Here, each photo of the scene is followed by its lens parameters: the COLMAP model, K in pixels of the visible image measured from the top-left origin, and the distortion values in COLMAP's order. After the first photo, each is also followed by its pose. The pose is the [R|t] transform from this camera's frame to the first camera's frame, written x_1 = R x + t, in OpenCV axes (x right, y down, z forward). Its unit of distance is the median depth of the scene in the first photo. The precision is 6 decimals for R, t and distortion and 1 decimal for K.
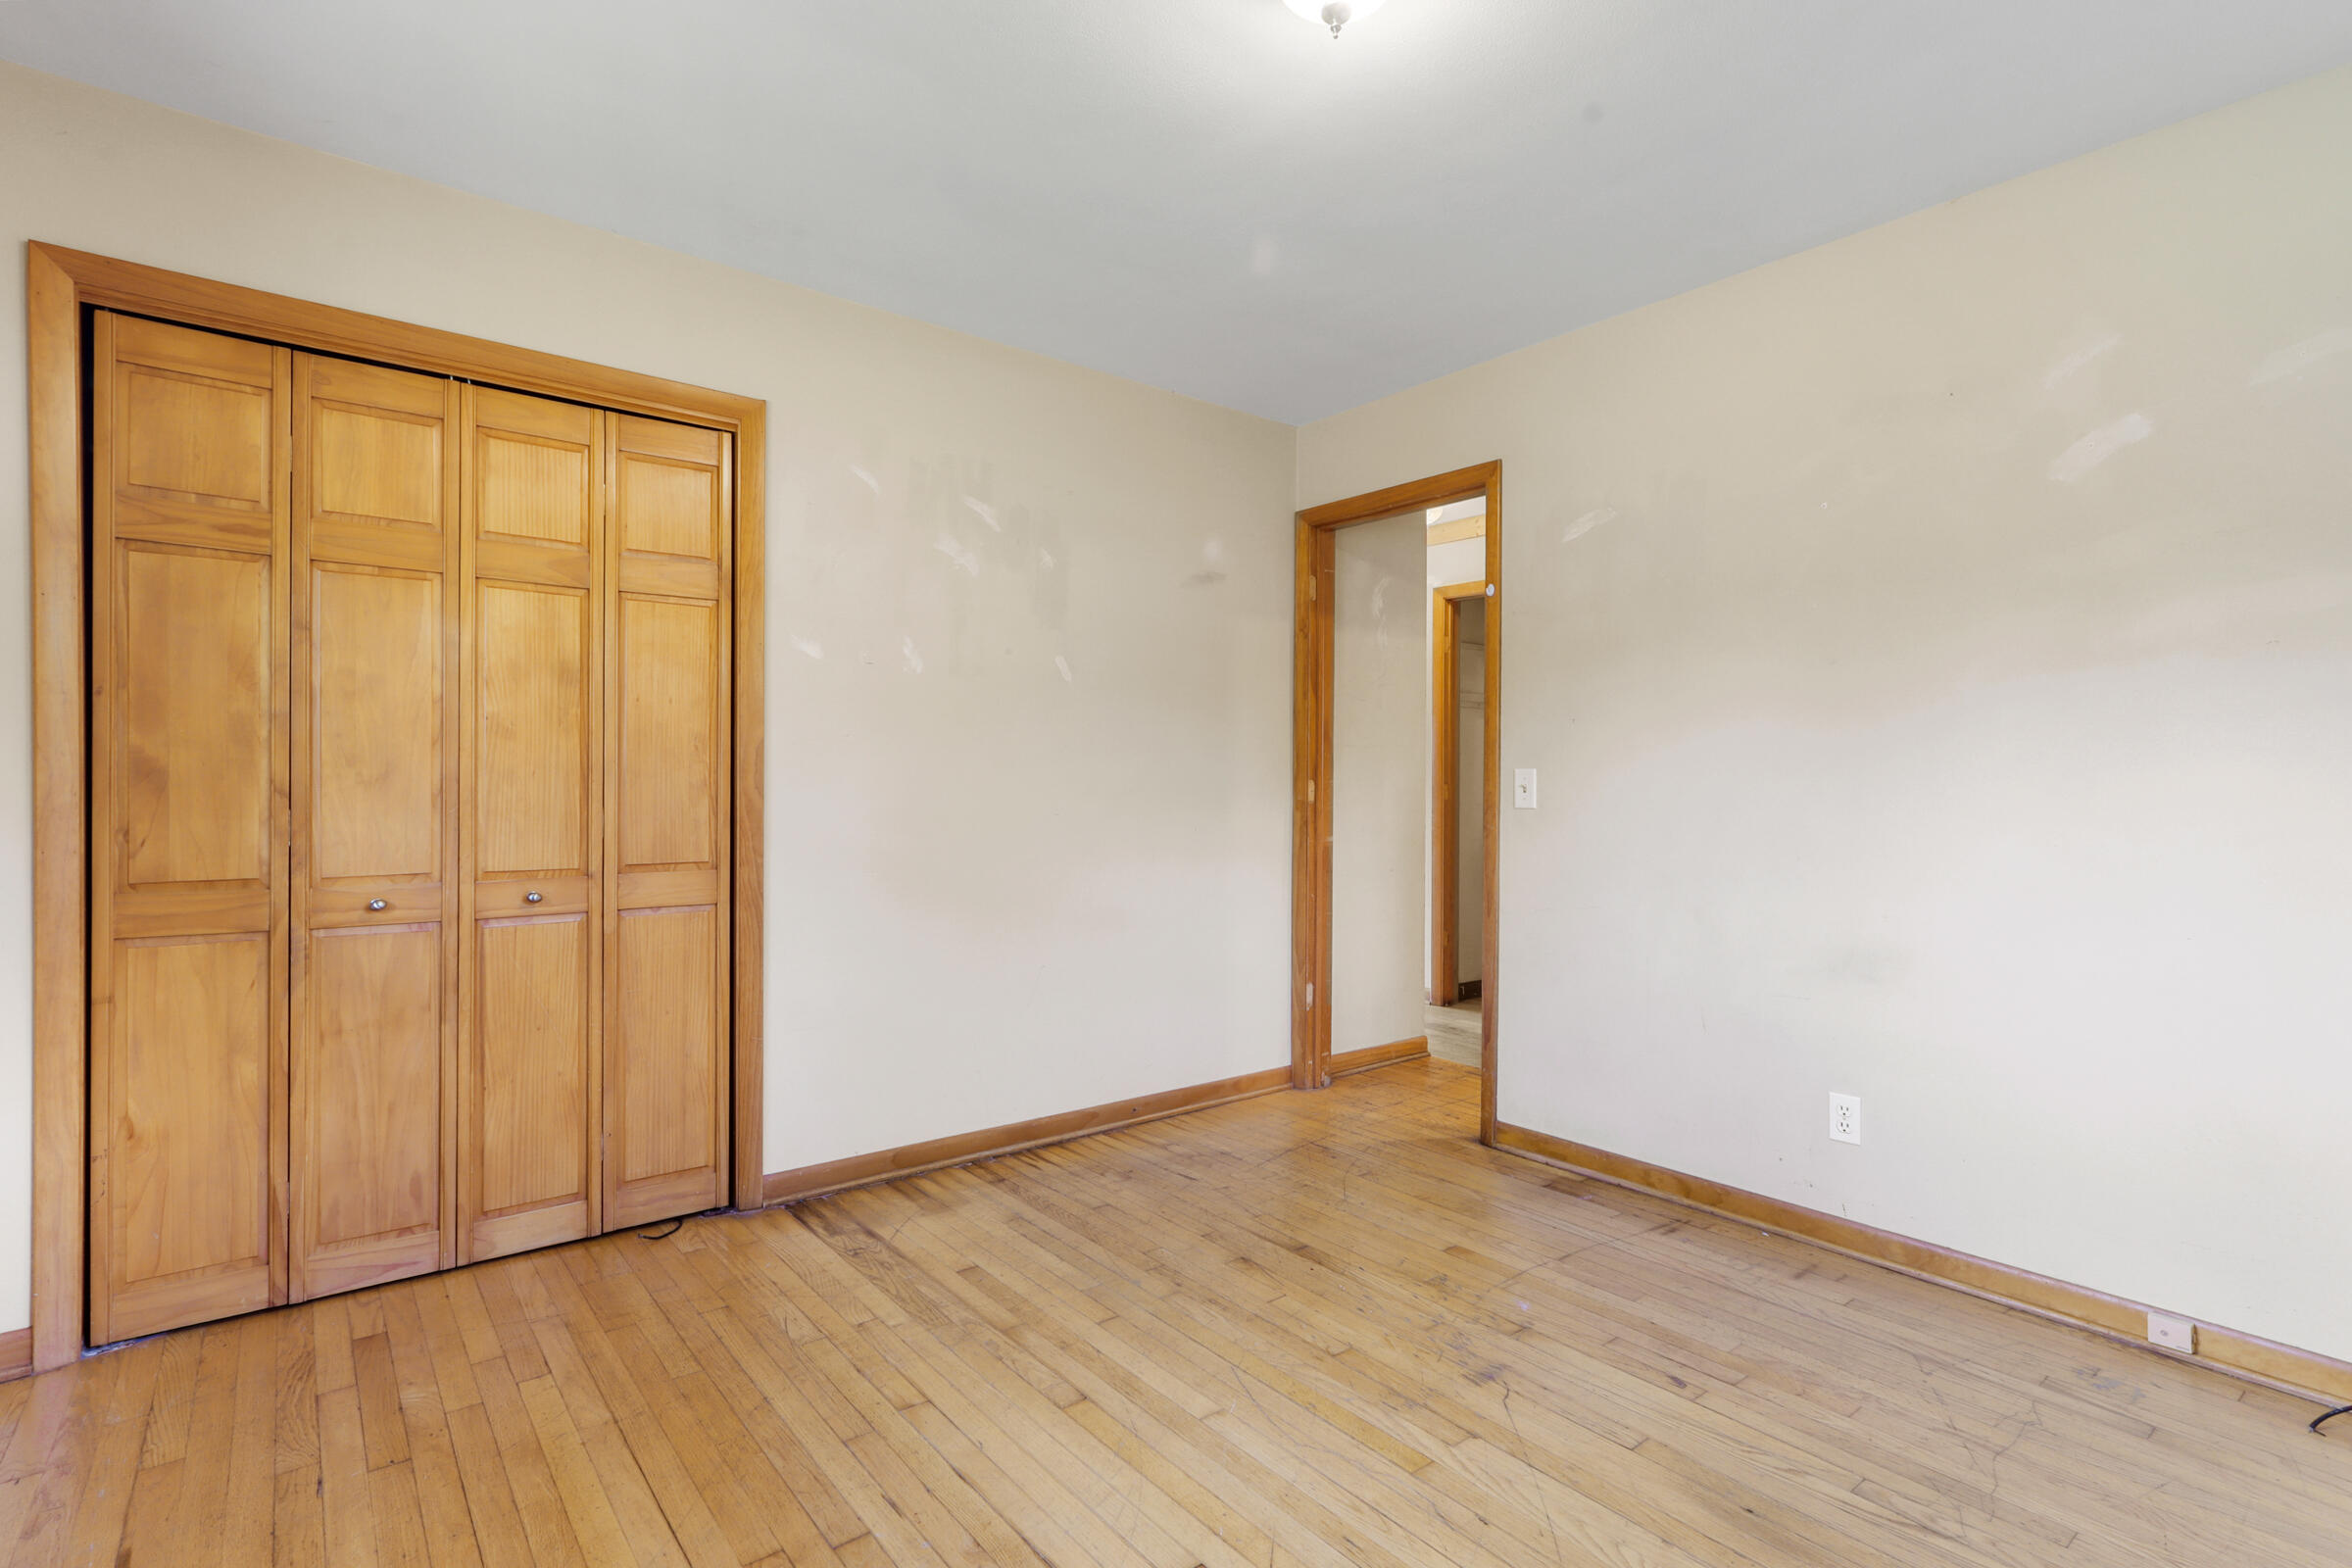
lens RADIAL K [[1112.7, 0, 1177.2], [0, 1112.7, 770.4], [0, 0, 1]] dist [-0.000347, 0.000435]
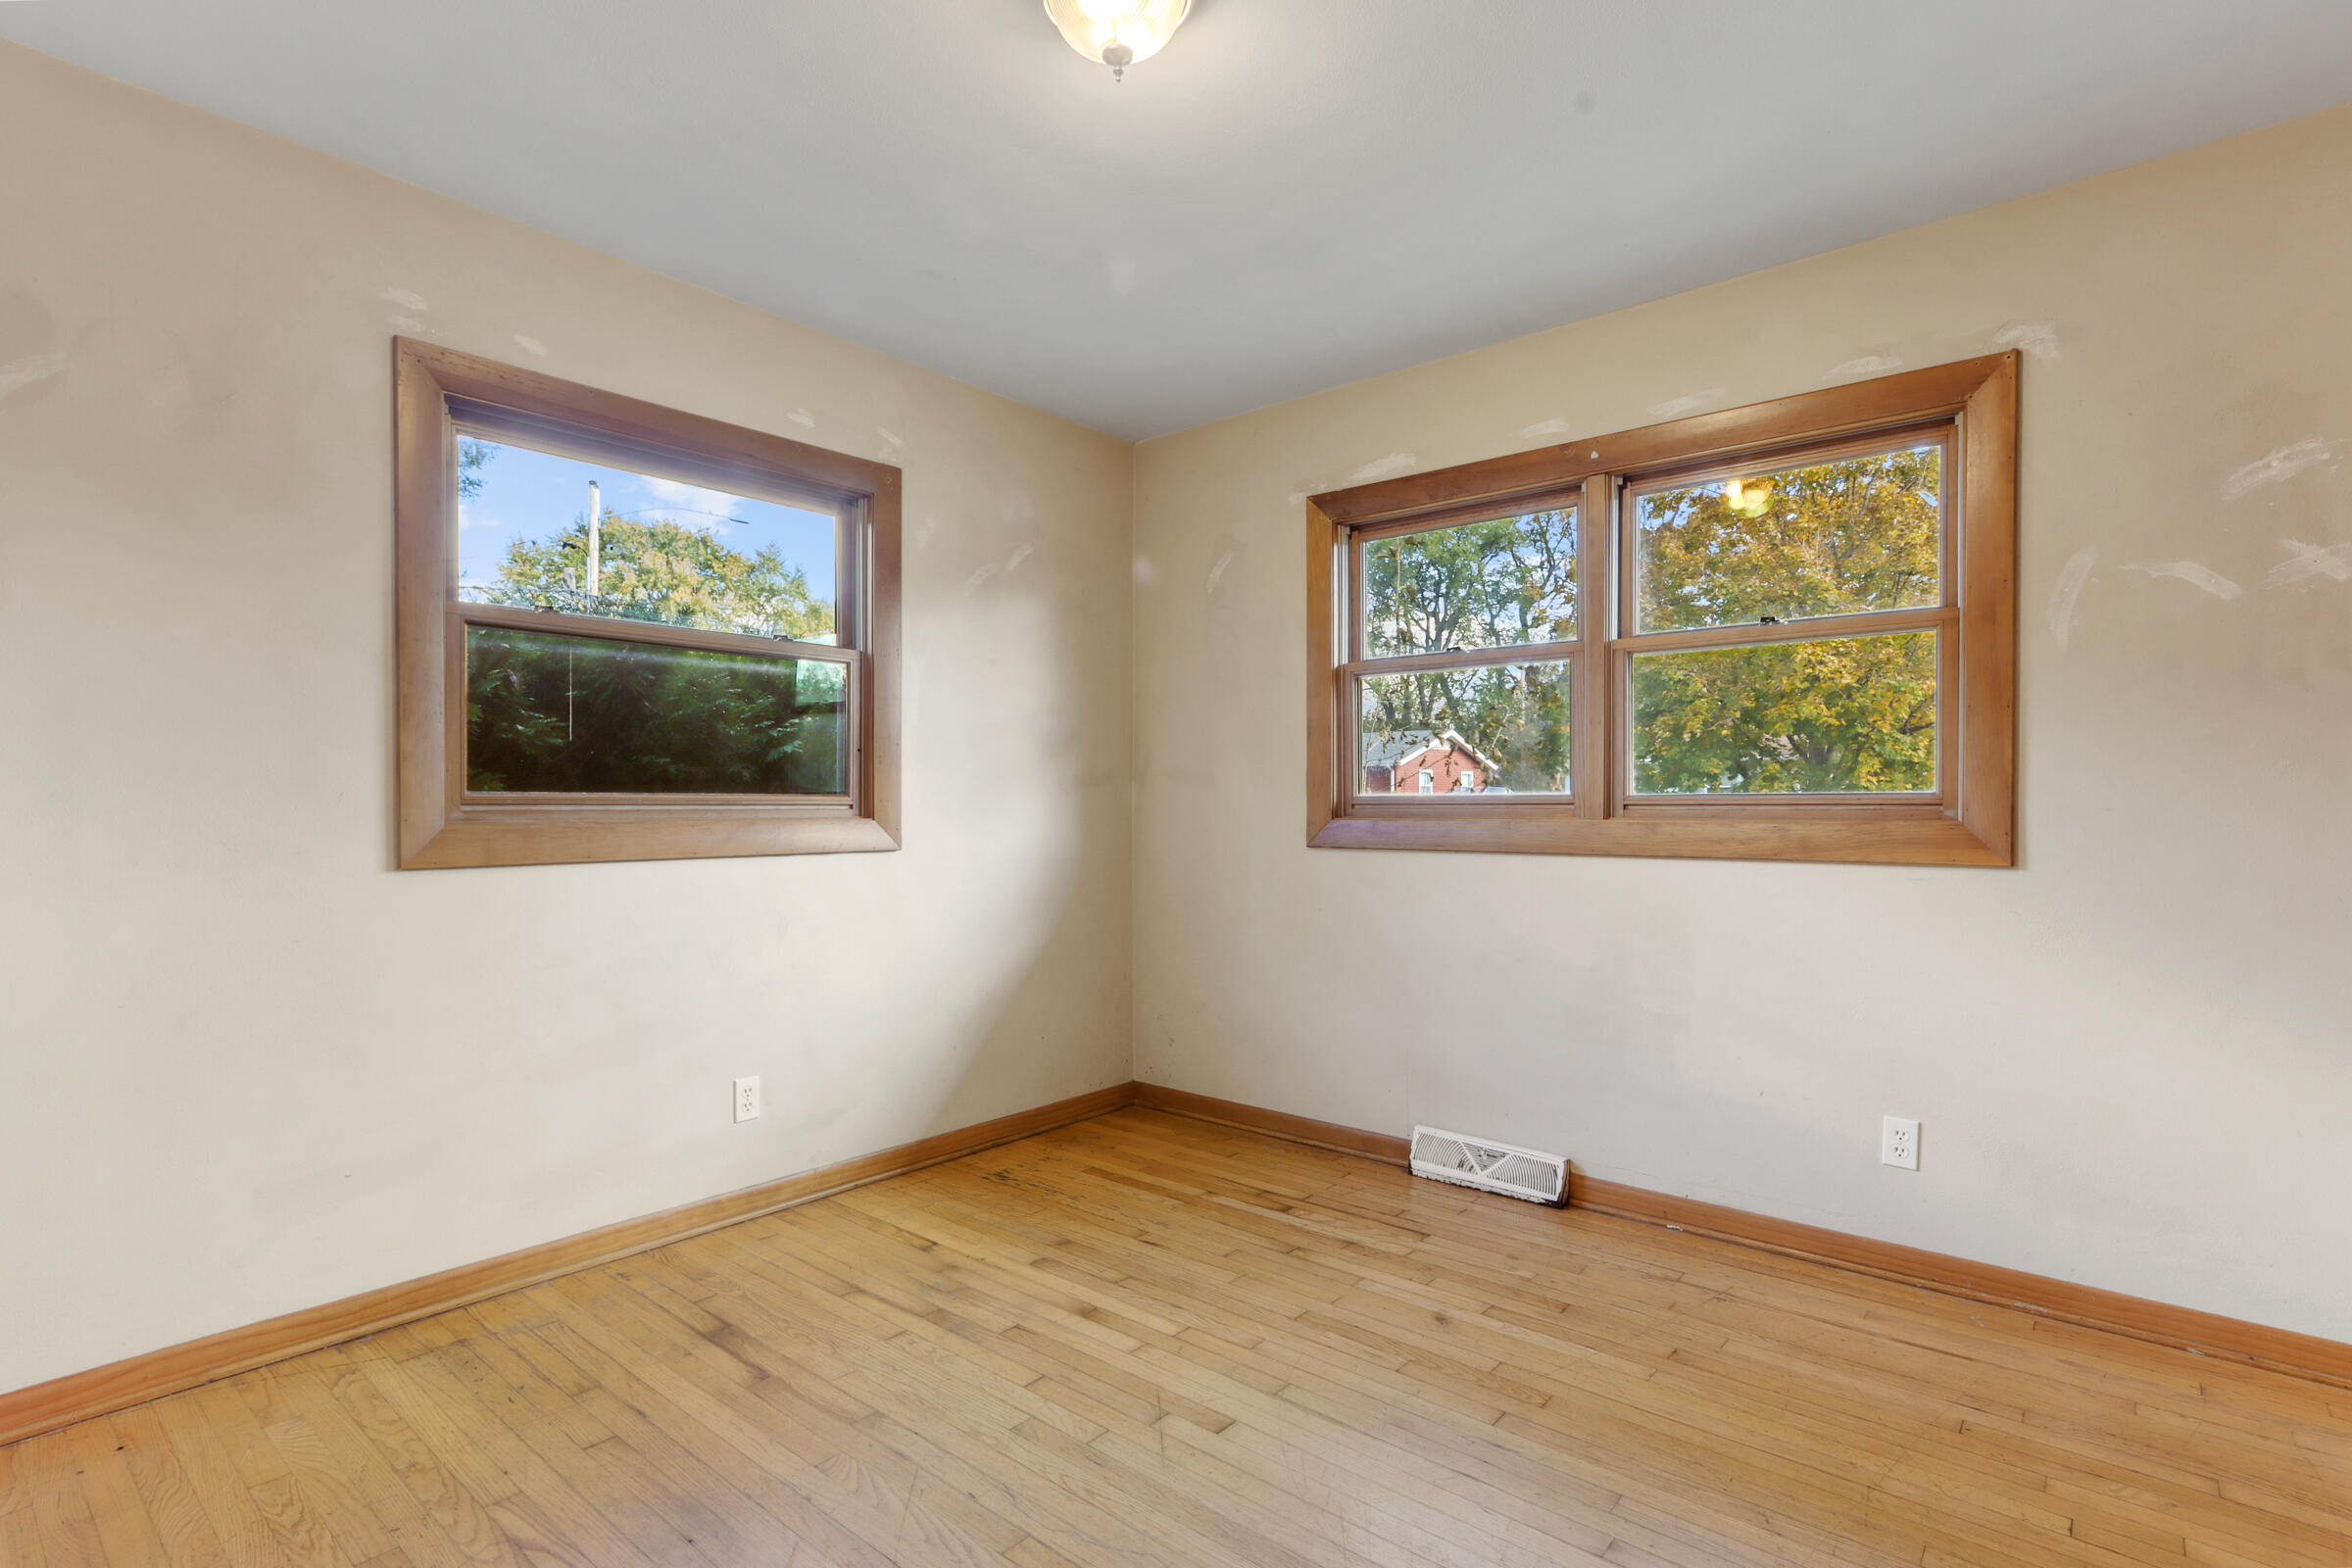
lens RADIAL K [[1112.7, 0, 1177.2], [0, 1112.7, 770.4], [0, 0, 1]] dist [-0.000347, 0.000435]
pose [[-0.979730, -0.015681, -0.199708, 0.295354], [-0.008979, 0.999367, -0.034423, 0.017268], [0.200122, -0.031932, -0.979251, 2.028412]]
